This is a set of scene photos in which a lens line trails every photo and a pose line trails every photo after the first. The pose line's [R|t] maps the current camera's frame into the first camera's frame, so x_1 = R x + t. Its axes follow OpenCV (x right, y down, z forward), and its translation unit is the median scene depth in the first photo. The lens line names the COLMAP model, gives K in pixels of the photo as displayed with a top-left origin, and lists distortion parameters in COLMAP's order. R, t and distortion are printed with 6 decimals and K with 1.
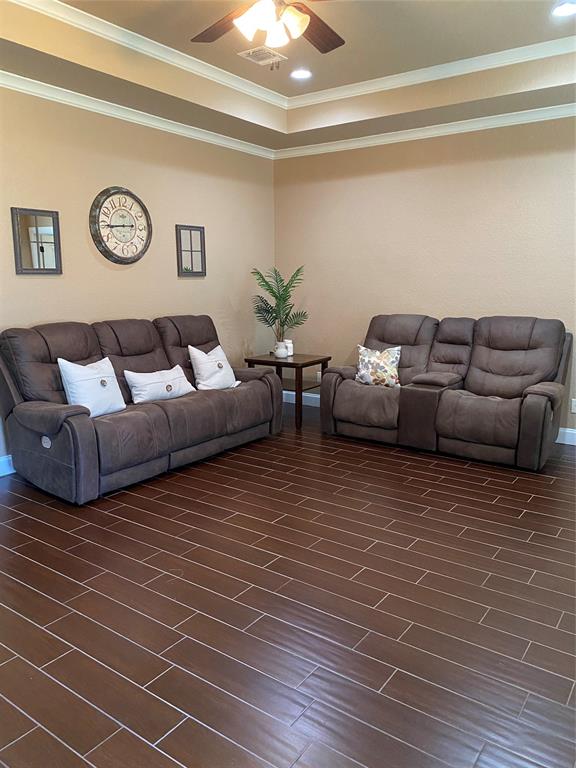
lens RADIAL K [[581.2, 0, 288.1], [0, 581.2, 383.0], [0, 0, 1]] dist [-0.042824, -0.003324]
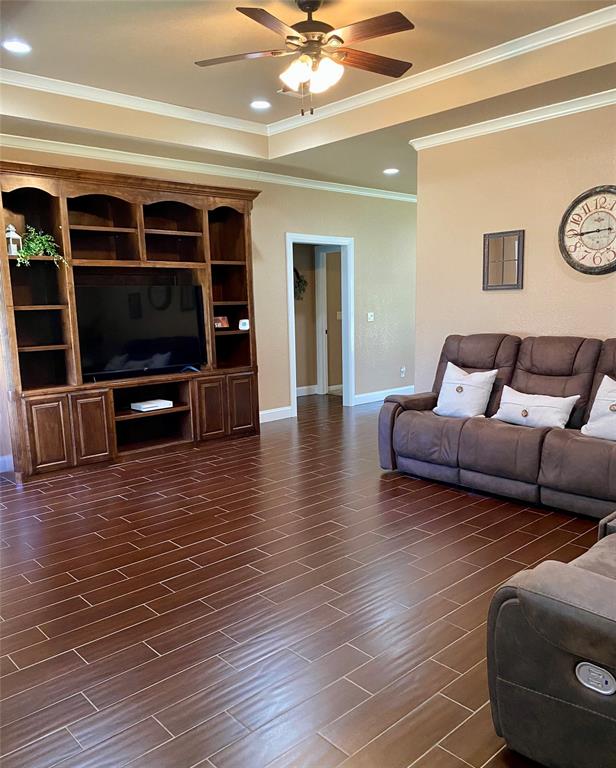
lens RADIAL K [[618.8, 0, 308.3], [0, 618.8, 387.7], [0, 0, 1]] dist [0.011259, 0.004006]
pose [[-0.218245, 0.129485, -0.967266, 0.777352], [-0.159175, 0.973162, 0.166189, -0.133712], [0.962825, 0.190234, -0.191777, 0.839581]]
